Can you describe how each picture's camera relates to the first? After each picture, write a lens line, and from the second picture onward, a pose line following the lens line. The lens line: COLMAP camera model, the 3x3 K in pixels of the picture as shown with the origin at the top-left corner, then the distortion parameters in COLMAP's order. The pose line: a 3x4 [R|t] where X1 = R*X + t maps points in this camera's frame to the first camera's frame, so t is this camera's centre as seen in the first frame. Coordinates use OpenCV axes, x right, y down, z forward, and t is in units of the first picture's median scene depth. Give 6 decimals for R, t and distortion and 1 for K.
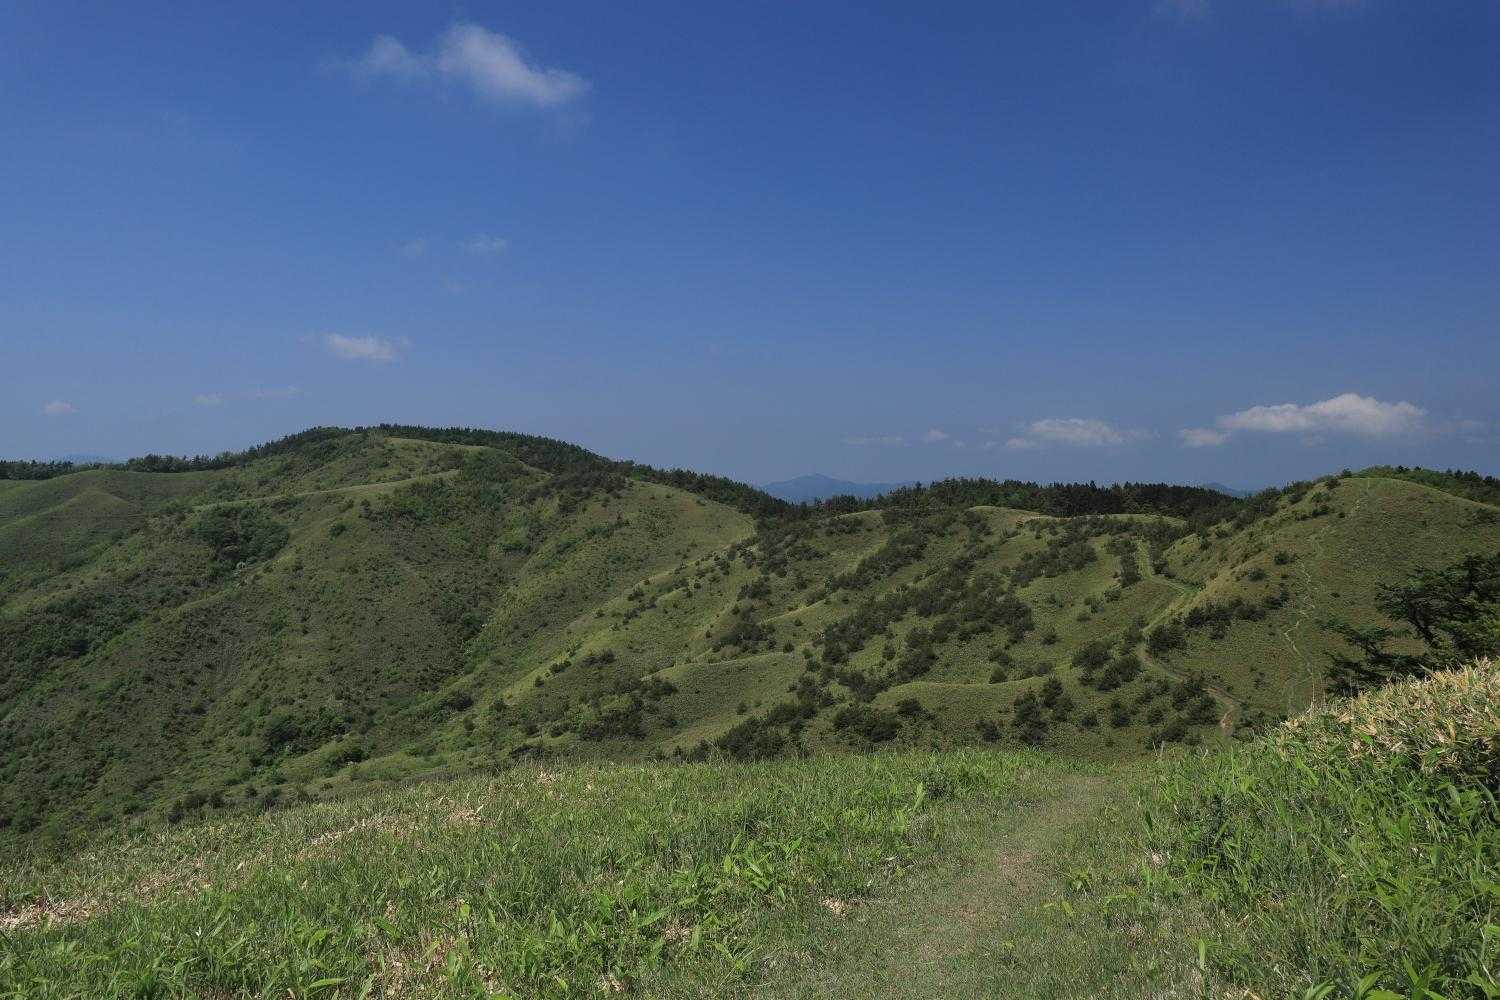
lens RADIAL K [[922.8, 0, 750.0], [0, 922.8, 500.0], [0, 0, 1]] dist [0.000477, -0.001382]
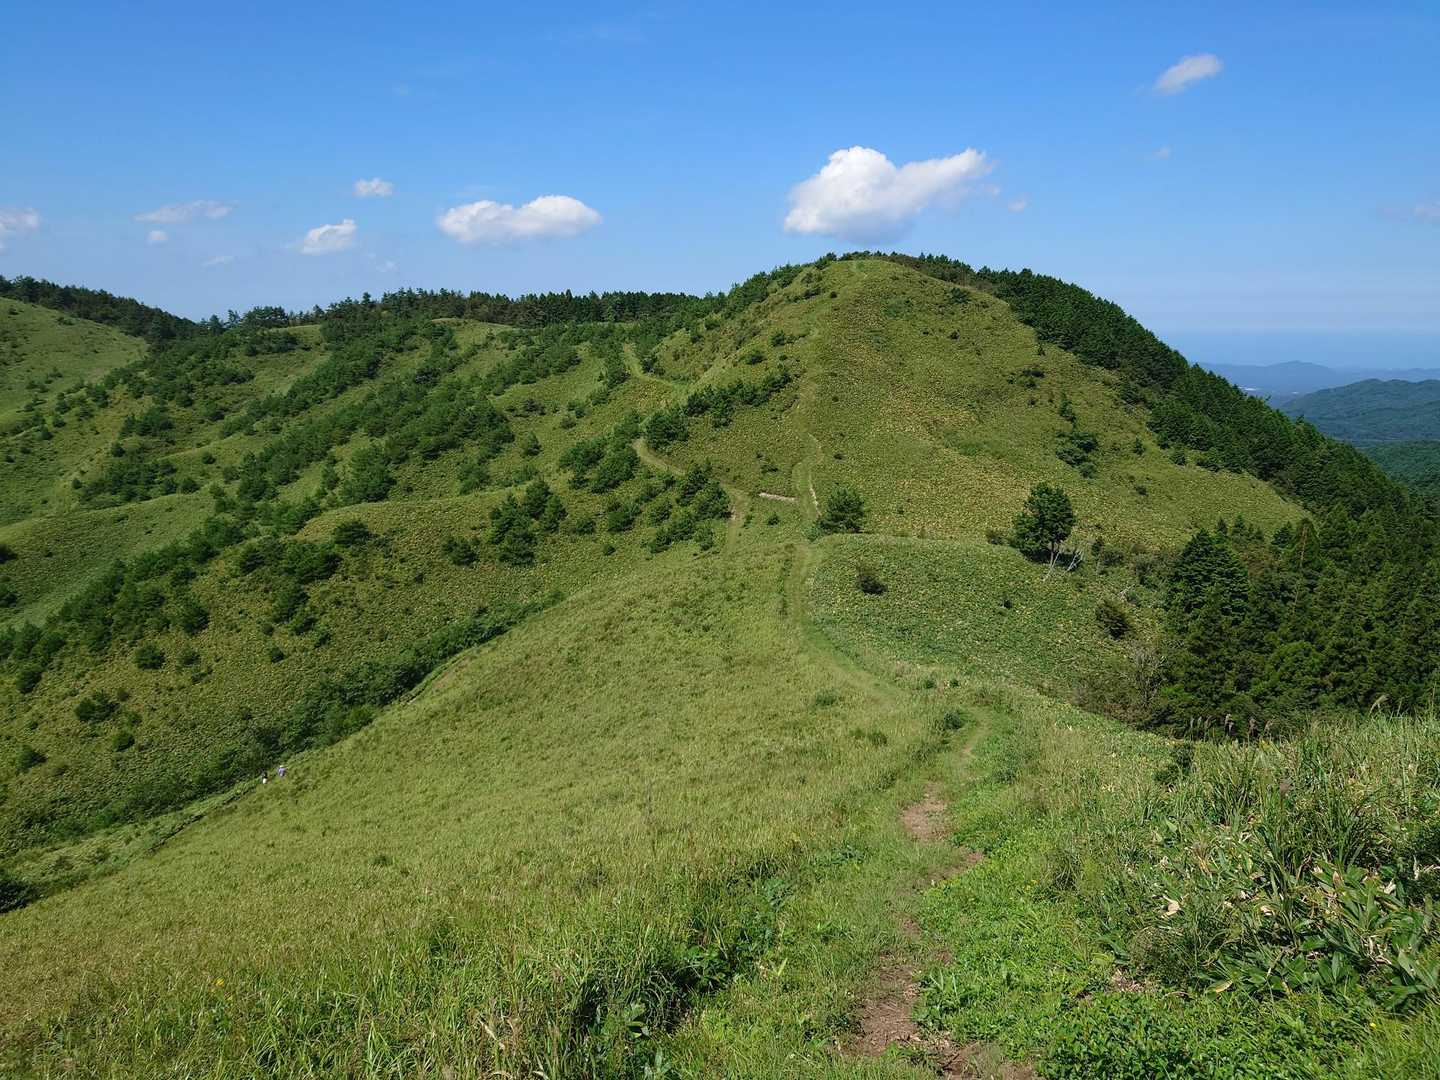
lens RADIAL K [[1262.1, 0, 720.0], [0, 1262.1, 540.0], [0, 0, 1]] dist [0.198168, -0.272873]
pose [[0.896321, -0.098380, 0.432354, -0.033178], [-0.004937, 0.972801, 0.231591, -0.045109], [-0.443378, -0.209714, 0.871456, -0.117344]]
